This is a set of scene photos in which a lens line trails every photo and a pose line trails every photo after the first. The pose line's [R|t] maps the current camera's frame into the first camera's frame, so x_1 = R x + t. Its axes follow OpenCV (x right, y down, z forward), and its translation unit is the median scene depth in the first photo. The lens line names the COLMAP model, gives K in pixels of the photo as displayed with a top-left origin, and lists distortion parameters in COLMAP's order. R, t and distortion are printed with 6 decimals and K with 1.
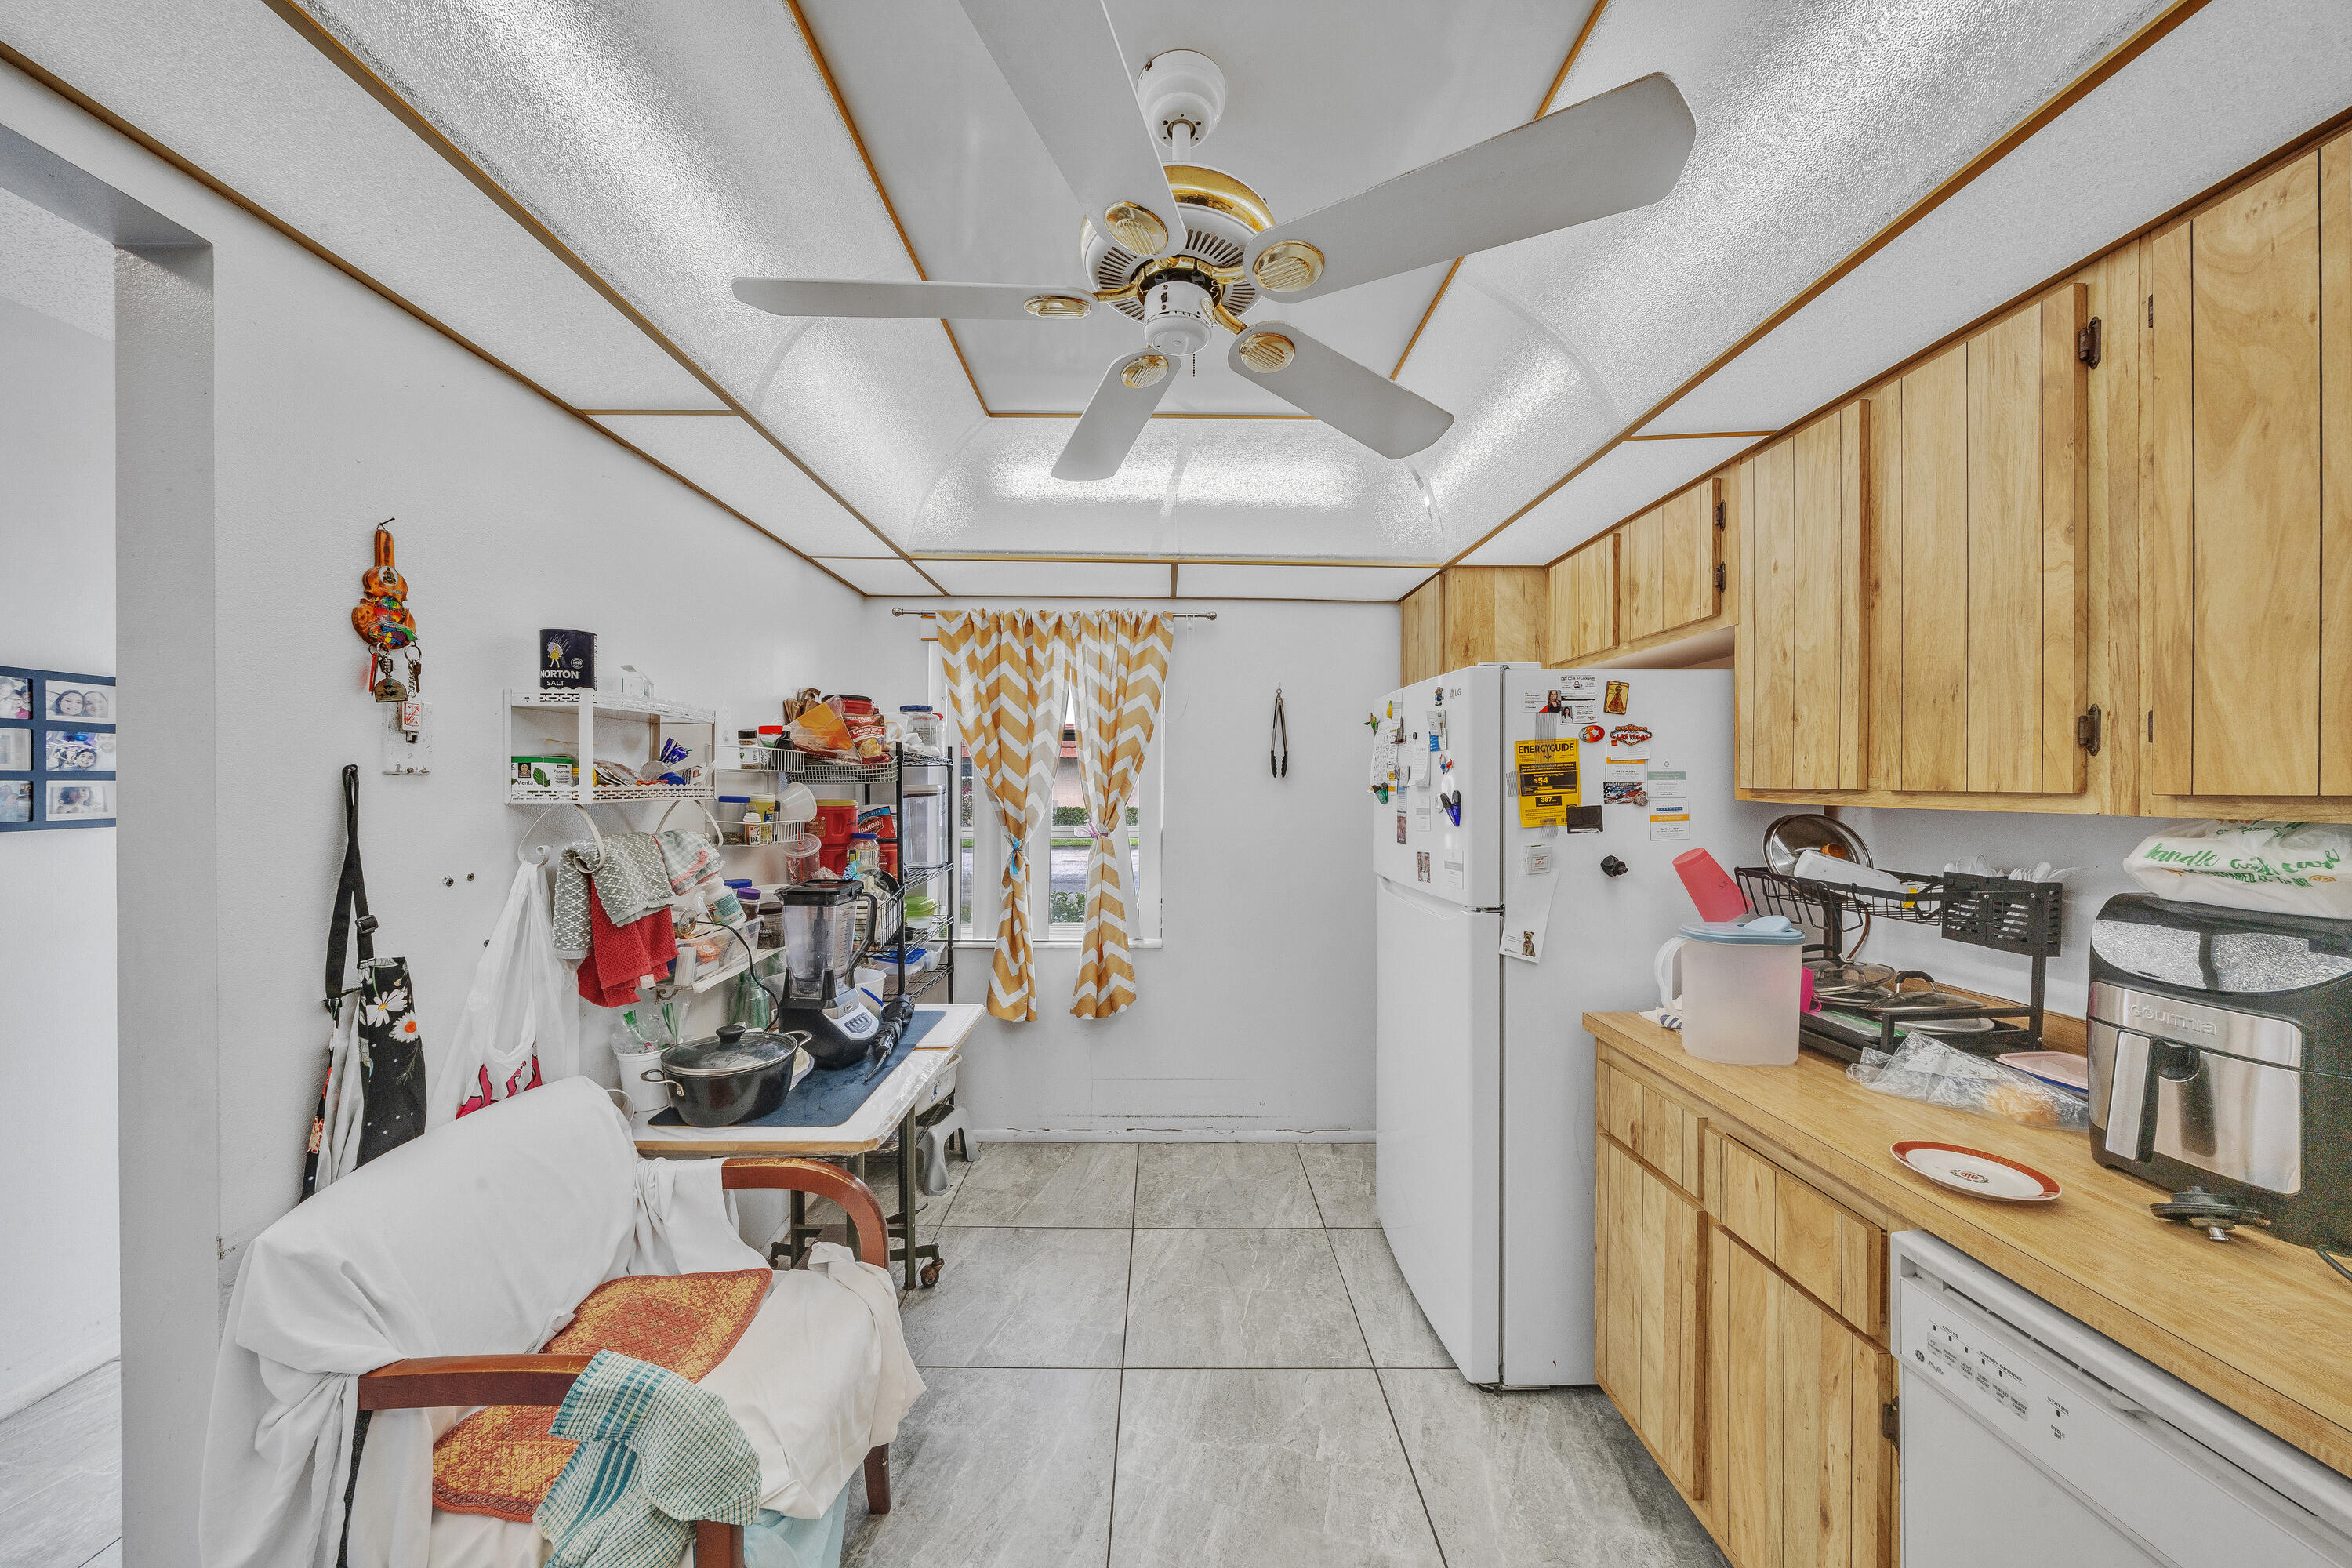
lens RADIAL K [[809.9, 0, 1179.1], [0, 809.9, 786.2], [0, 0, 1]] dist [-0.007164, 0.000175]
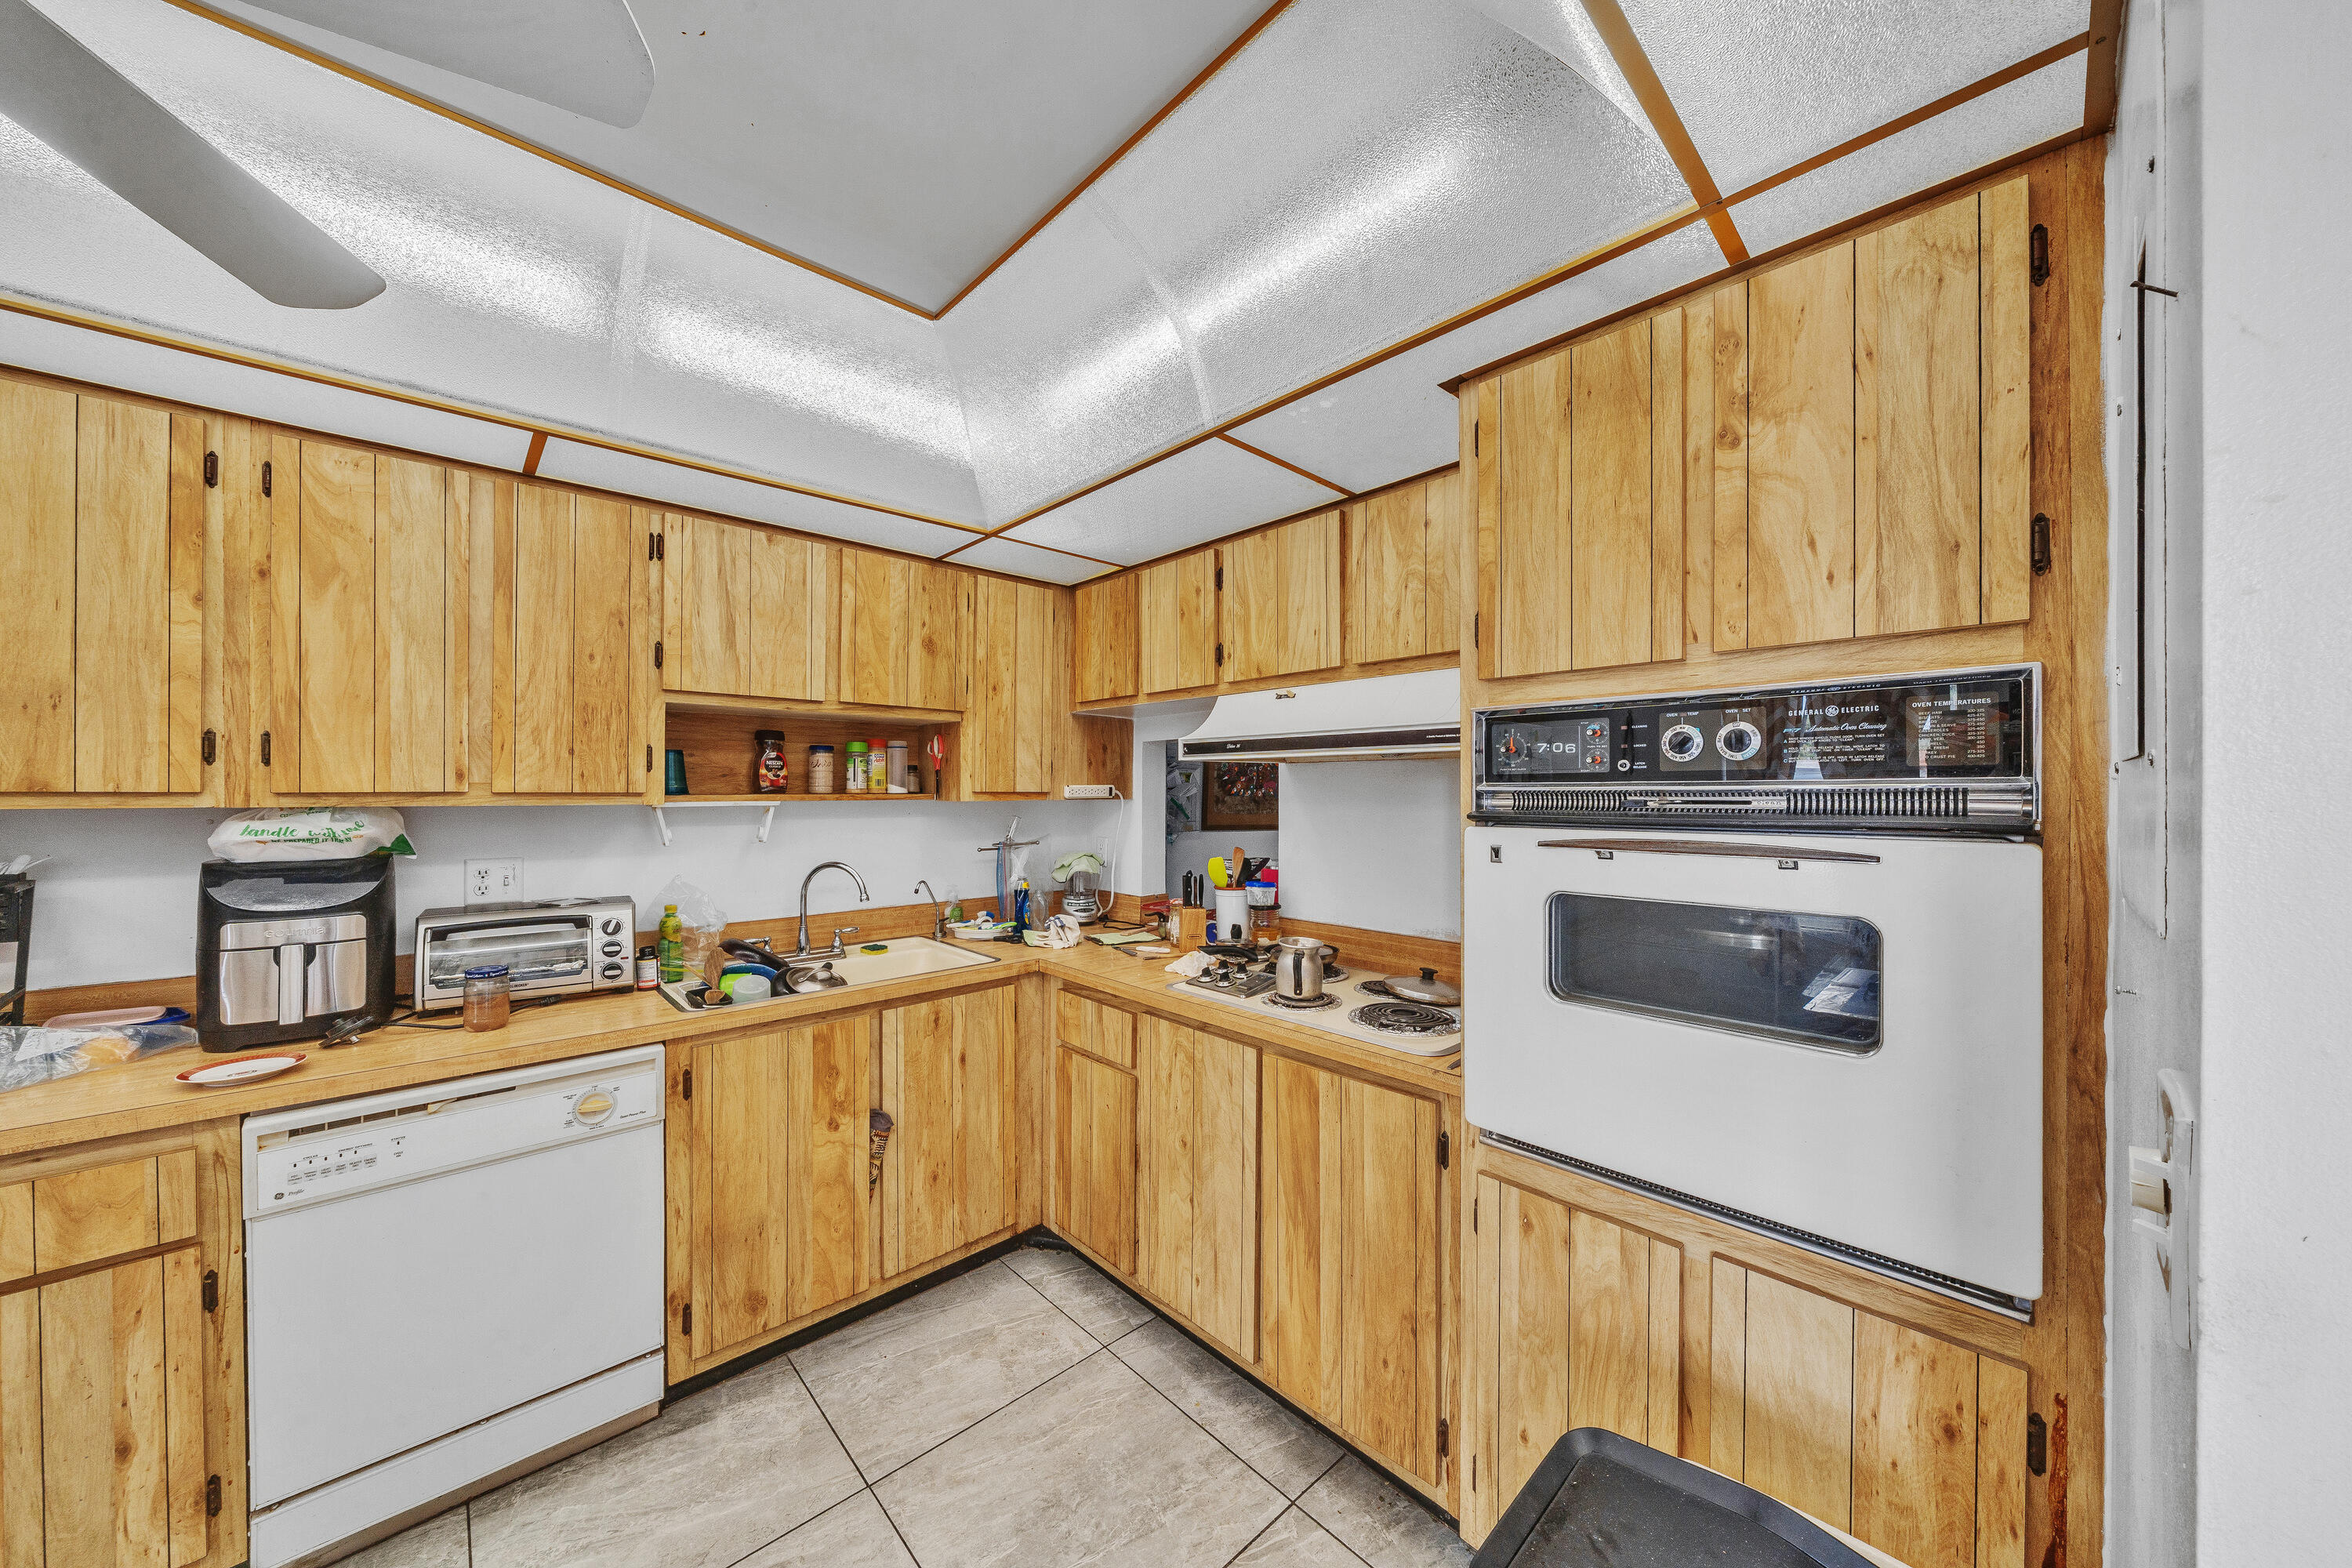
lens RADIAL K [[809.9, 0, 1157.7], [0, 809.9, 788.1], [0, 0, 1]] dist [-0.007164, 0.000175]
pose [[-0.670961, -0.005439, 0.741472, -0.825333], [-0.004357, 0.999985, 0.003392, -0.008089], [-0.741479, -0.000955, -0.670975, 0.586429]]
